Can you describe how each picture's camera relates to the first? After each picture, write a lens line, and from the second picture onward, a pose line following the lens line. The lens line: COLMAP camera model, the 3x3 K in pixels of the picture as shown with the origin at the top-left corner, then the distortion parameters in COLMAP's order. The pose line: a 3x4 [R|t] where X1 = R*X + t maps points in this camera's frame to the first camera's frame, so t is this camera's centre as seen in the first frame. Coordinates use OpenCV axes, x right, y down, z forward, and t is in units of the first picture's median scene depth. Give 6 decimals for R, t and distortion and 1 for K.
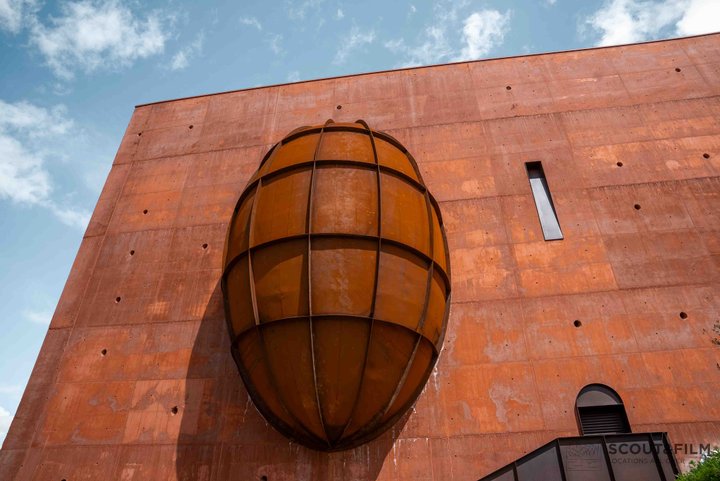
lens RADIAL K [[494.7, 0, 360.0], [0, 494.7, 240.5], [0, 0, 1]] dist [-0.143890, 0.109854]
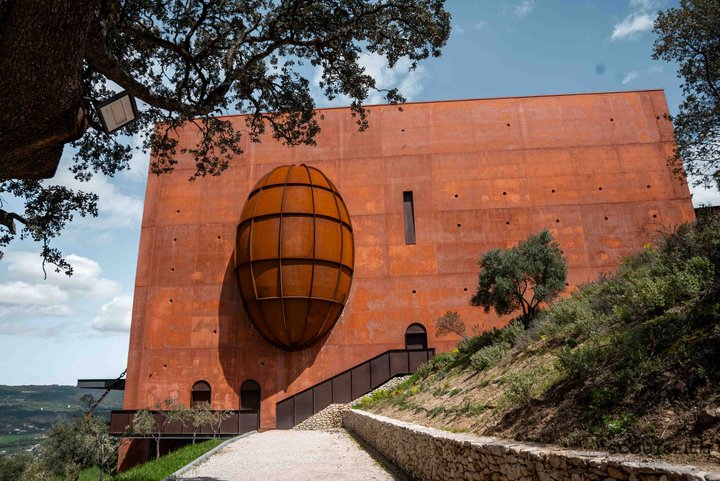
lens RADIAL K [[494.7, 0, 360.0], [0, 494.7, 240.5], [0, 0, 1]] dist [-0.143890, 0.109854]
pose [[0.997409, -0.000948, 0.071934, 0.071044], [-0.019995, 0.956866, 0.289841, -0.590585], [-0.069106, -0.290529, 0.954368, -0.843402]]
